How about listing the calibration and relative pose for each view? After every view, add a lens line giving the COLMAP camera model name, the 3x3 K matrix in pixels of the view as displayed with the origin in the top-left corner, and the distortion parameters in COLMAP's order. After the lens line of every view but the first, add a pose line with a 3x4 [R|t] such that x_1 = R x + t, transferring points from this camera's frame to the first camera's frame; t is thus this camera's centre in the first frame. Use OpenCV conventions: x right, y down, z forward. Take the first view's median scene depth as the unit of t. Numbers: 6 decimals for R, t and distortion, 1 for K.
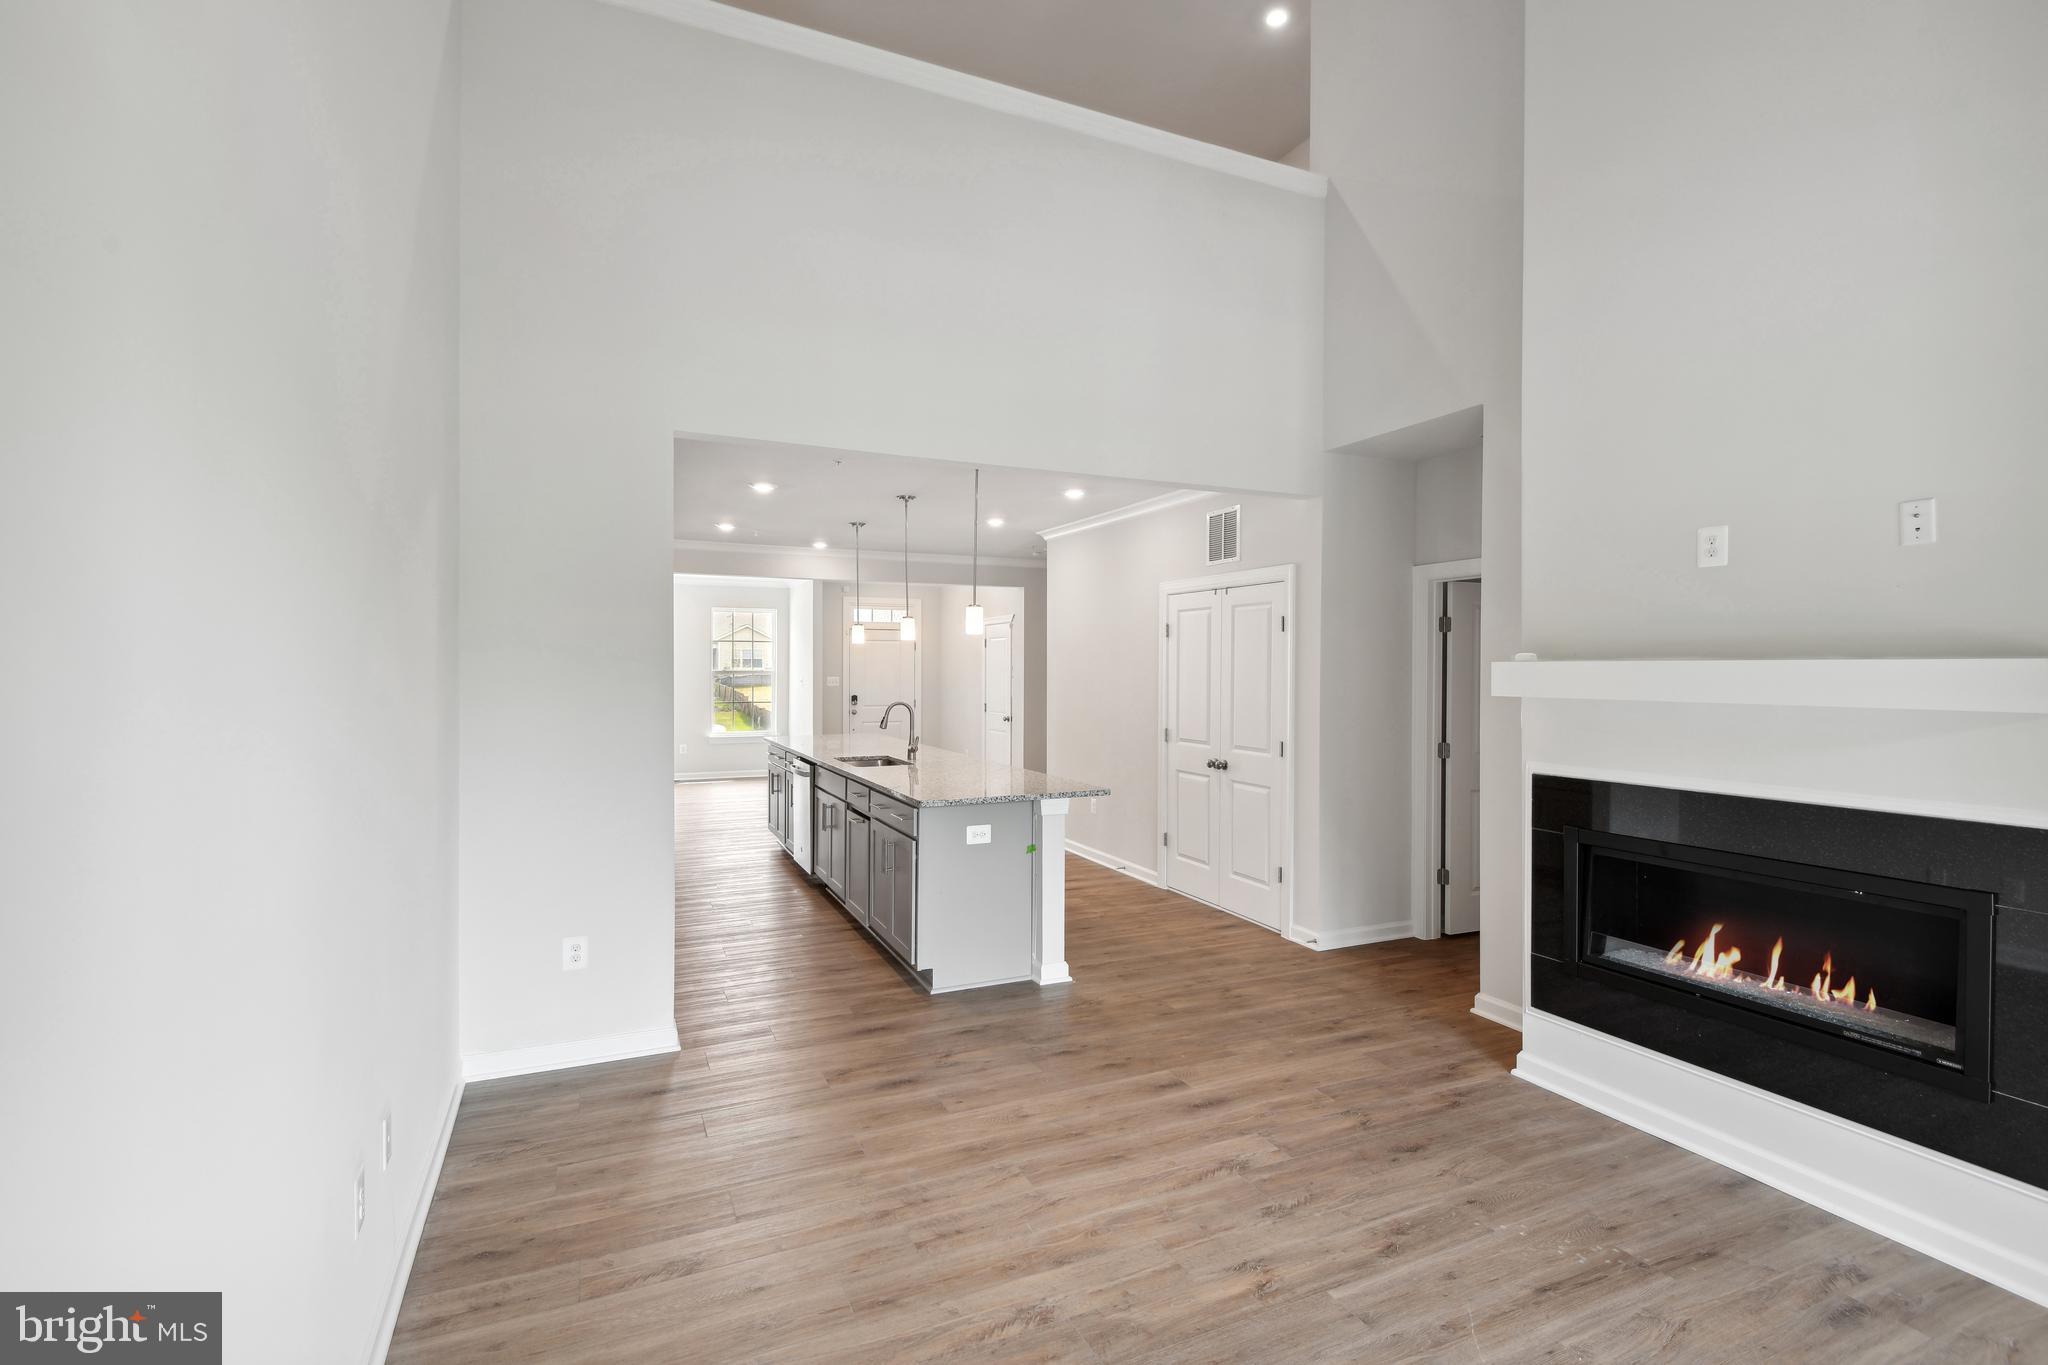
lens RADIAL K [[948.6, 0, 1026.9], [0, 948.6, 678.0], [0, 0, 1]] dist [0.014336, -0.001076]
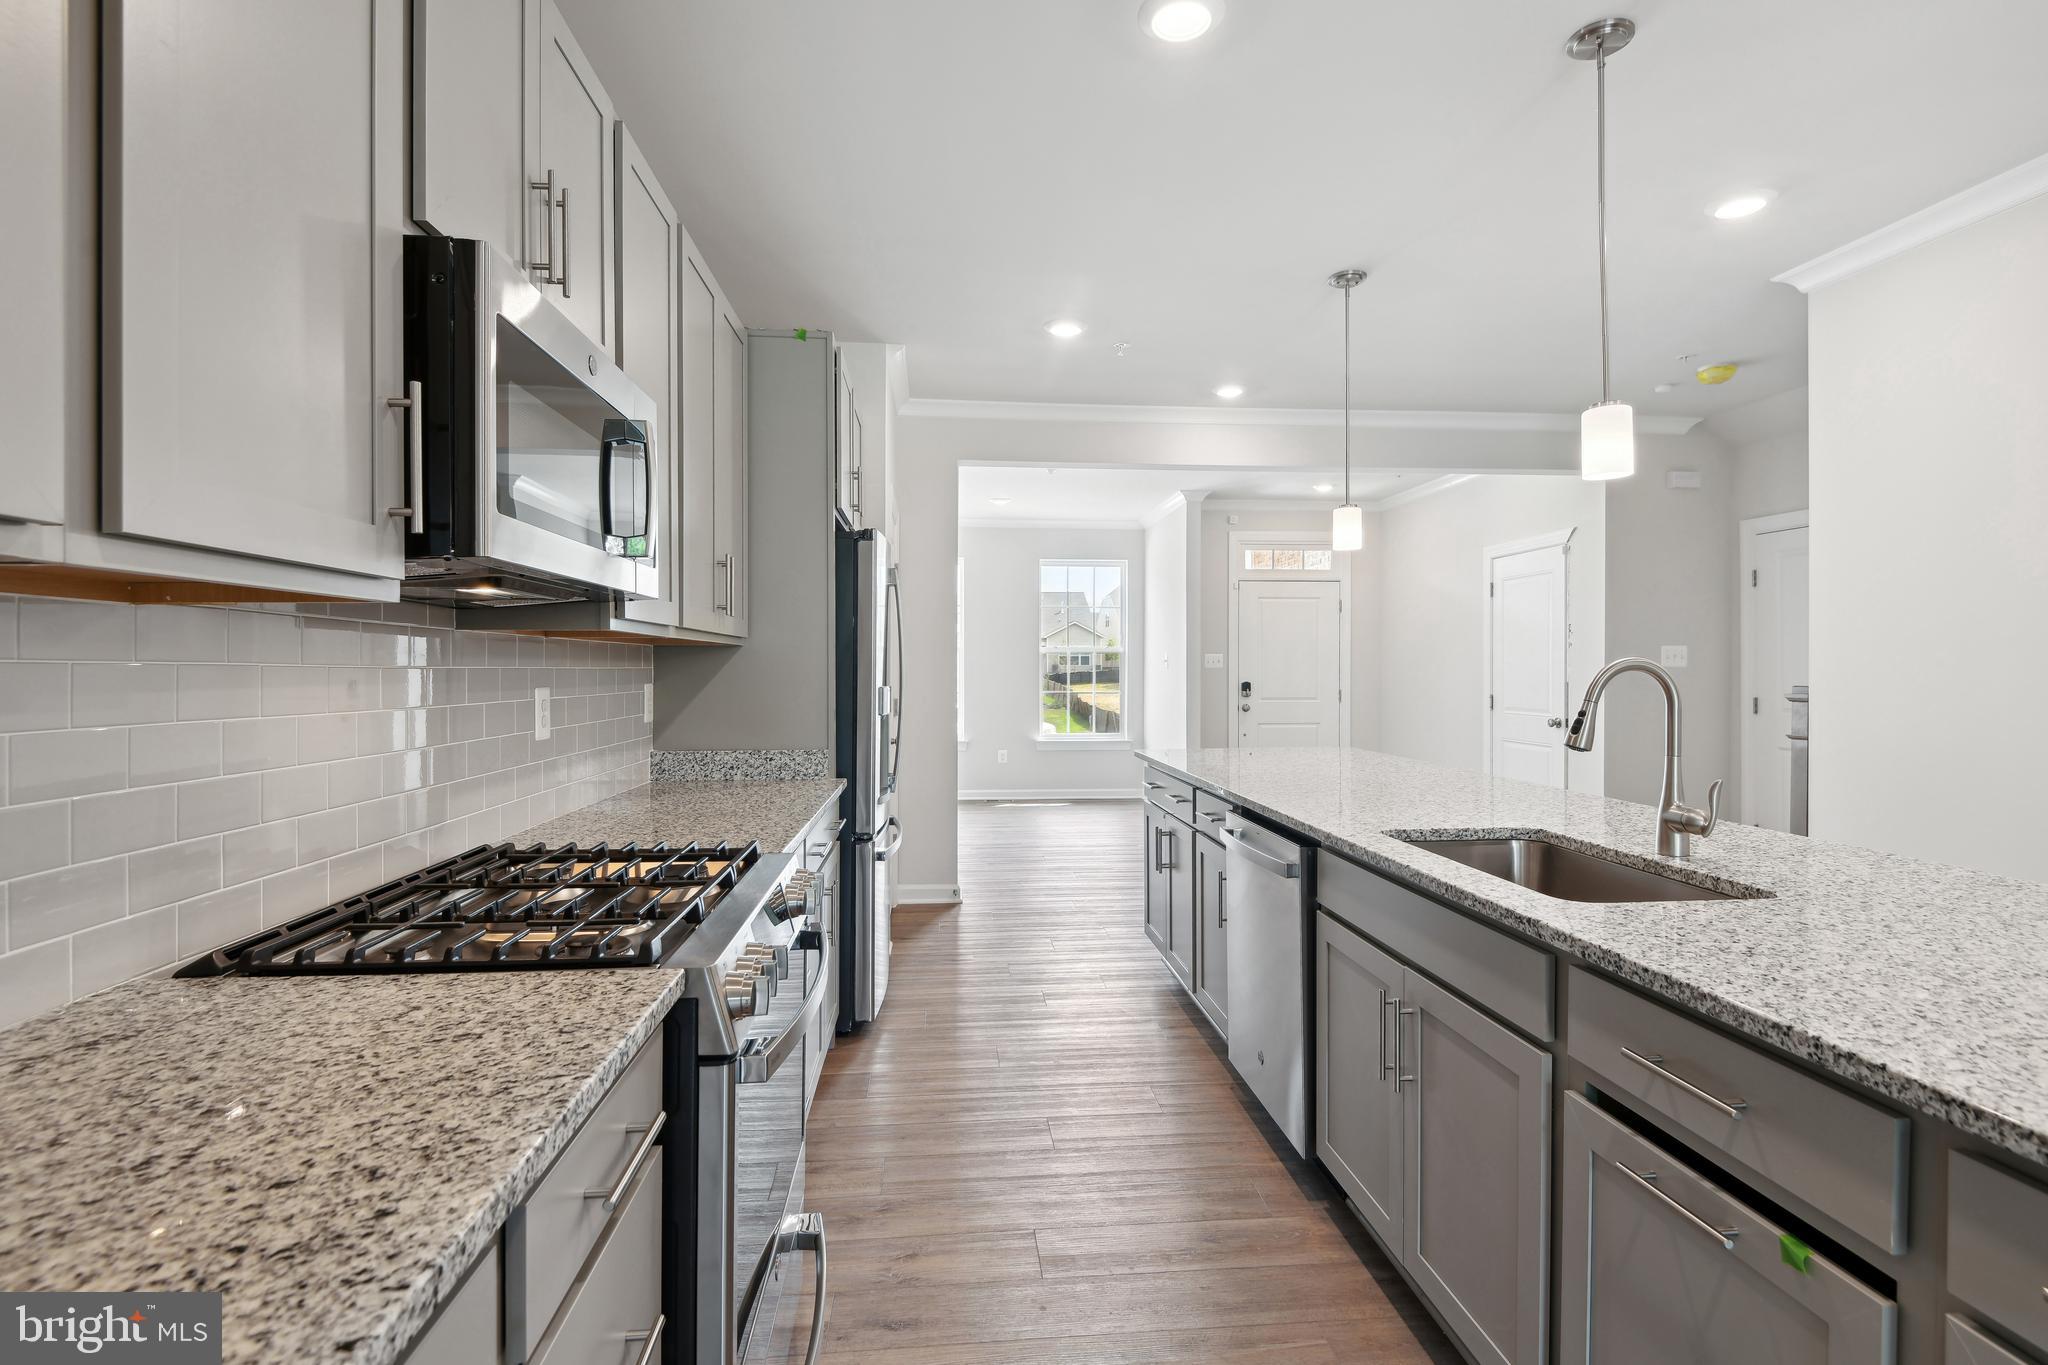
lens RADIAL K [[948.6, 0, 1023.5], [0, 948.6, 669.4], [0, 0, 1]] dist [0.014336, -0.001076]
pose [[0.943501, -0.006673, -0.331301, -0.207242], [0.003758, 0.999948, -0.009438, 0.028750], [0.331347, 0.007660, 0.943478, 0.627016]]
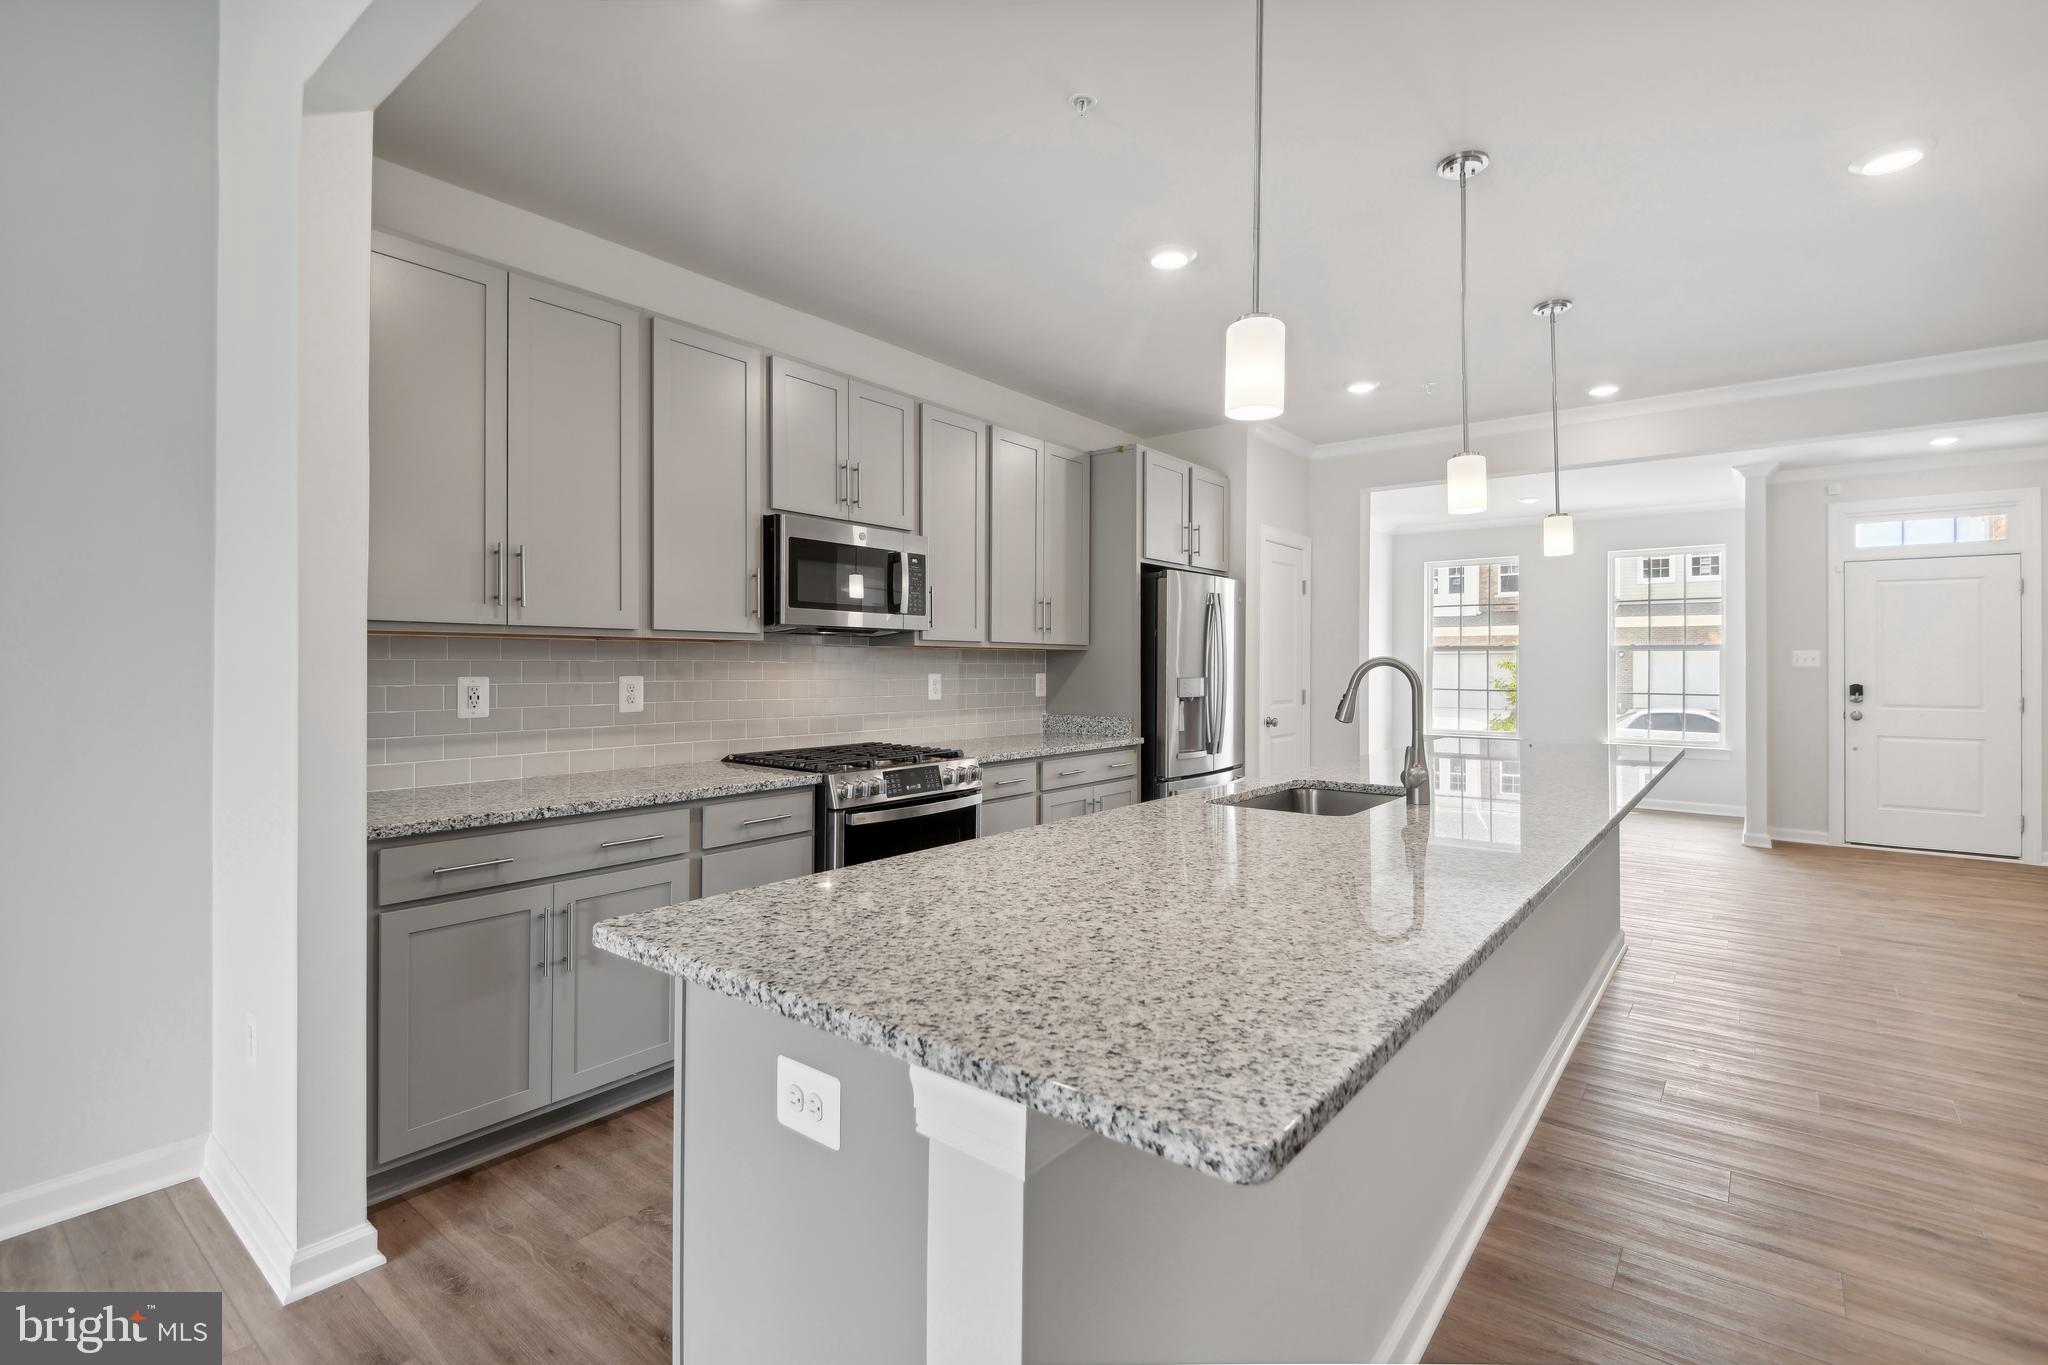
lens RADIAL K [[948.6, 0, 1064.4], [0, 948.6, 666.7], [0, 0, 1]] dist [0.014336, -0.001076]
pose [[0.474690, -0.001078, -0.880152, 0.154731], [-0.009468, 0.999935, -0.006331, 0.030096], [0.880102, 0.011339, 0.474649, 0.655227]]
